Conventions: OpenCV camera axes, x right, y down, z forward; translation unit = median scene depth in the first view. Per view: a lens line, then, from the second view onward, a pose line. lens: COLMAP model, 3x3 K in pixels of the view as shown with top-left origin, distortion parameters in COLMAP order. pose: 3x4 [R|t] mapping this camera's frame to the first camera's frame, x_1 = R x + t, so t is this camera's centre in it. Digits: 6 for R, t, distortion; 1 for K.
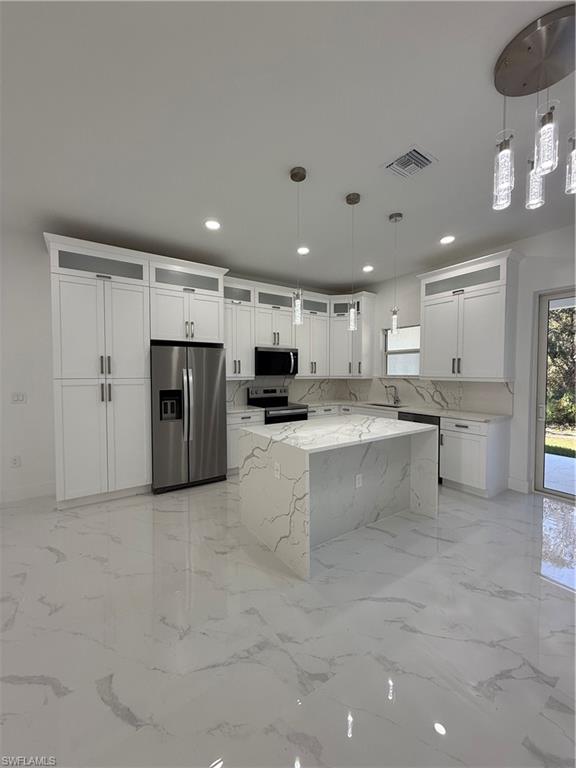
lens RADIAL K [[307.5, 0, 288.1], [0, 307.5, 381.5], [0, 0, 1]] dist [-0.000982, -0.000210]
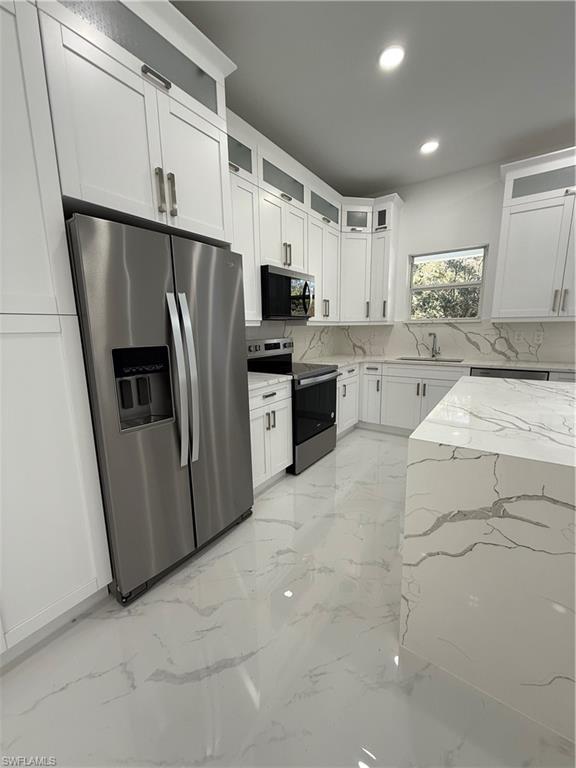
lens RADIAL K [[307.5, 0, 288.1], [0, 307.5, 381.5], [0, 0, 1]] dist [-0.000982, -0.000210]
pose [[0.935154, -0.074564, 0.346305, -0.286523], [0.025374, 0.989184, 0.144465, 0.015758], [-0.353332, -0.126310, 0.926932, 0.476463]]
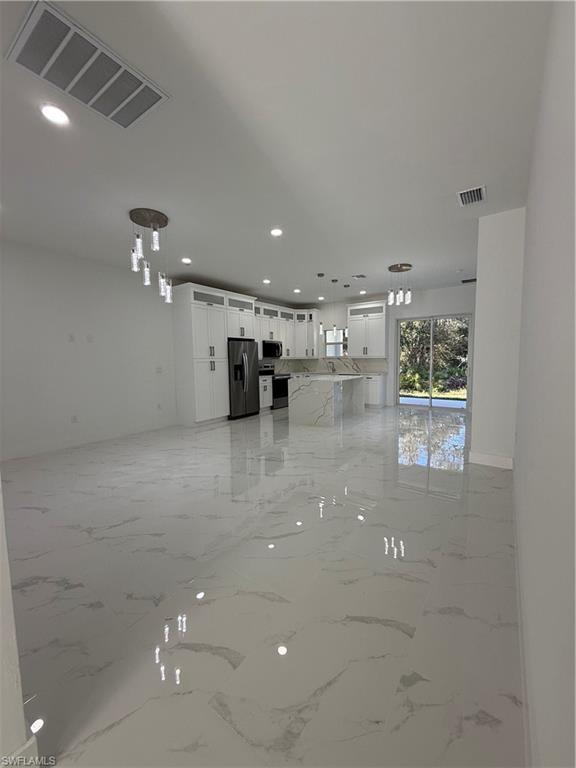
lens RADIAL K [[307.5, 0, 288.1], [0, 307.5, 381.5], [0, 0, 1]] dist [-0.000982, -0.000210]
pose [[0.936013, -0.039581, 0.349732, -0.626631], [0.024344, 0.998557, 0.047859, 0.040815], [-0.351122, -0.036283, 0.935626, -0.719870]]
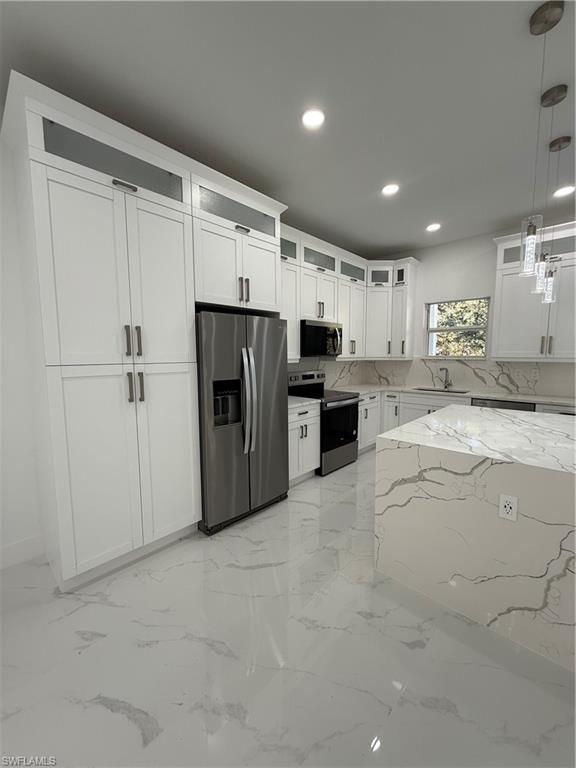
lens RADIAL K [[307.5, 0, 288.1], [0, 307.5, 381.5], [0, 0, 1]] dist [-0.000982, -0.000210]
pose [[0.976166, -0.022724, 0.215834, -0.327943], [0.009474, 0.998017, 0.062227, -0.007309], [-0.216820, -0.058699, 0.974445, 0.267824]]
